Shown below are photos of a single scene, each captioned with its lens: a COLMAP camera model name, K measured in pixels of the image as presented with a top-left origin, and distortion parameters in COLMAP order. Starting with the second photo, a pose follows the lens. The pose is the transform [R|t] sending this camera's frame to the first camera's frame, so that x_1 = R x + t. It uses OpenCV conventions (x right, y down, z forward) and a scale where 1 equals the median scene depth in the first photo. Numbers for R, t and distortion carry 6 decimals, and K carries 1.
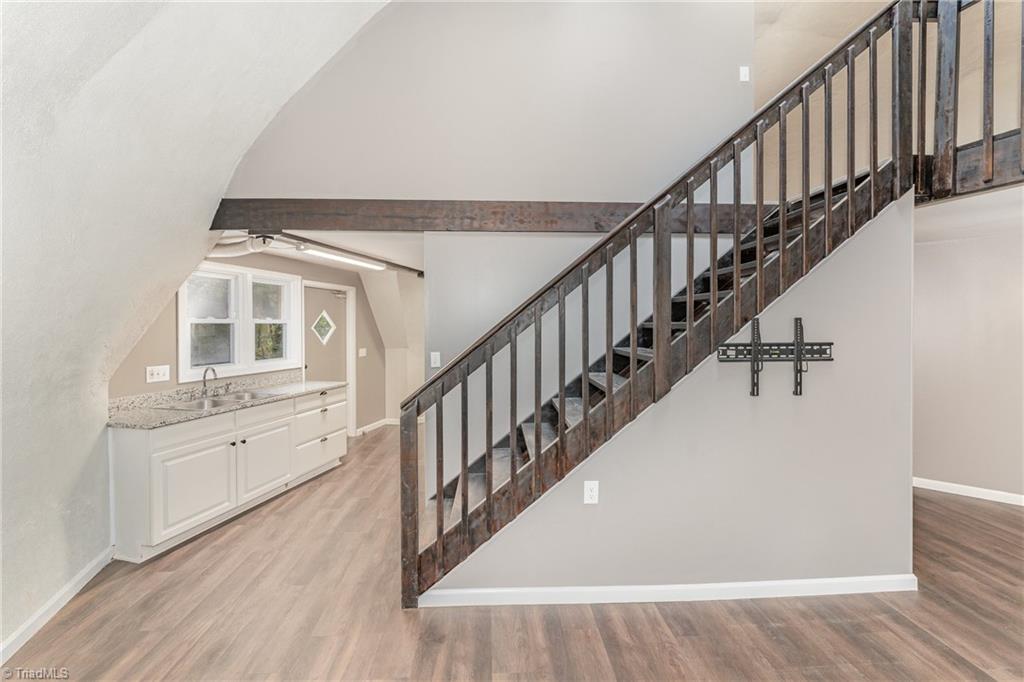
lens RADIAL K [[413.2, 0, 507.4], [0, 413.2, 329.3], [0, 0, 1]] dist [-0.004194, 0.001018]
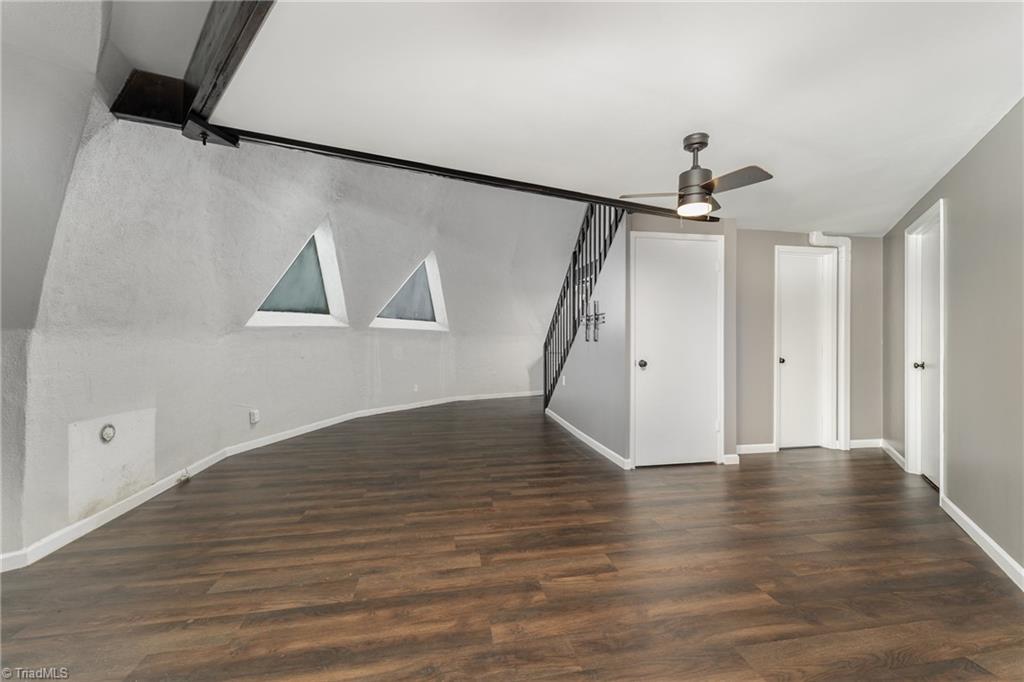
lens RADIAL K [[413.2, 0, 510.8], [0, 413.2, 342.4], [0, 0, 1]] dist [-0.004194, 0.001018]
pose [[0.123178, 0.009576, -0.992338, 2.527510], [-0.012610, 0.999888, 0.008084, 0.152872], [0.992305, 0.011517, 0.123284, 0.388344]]
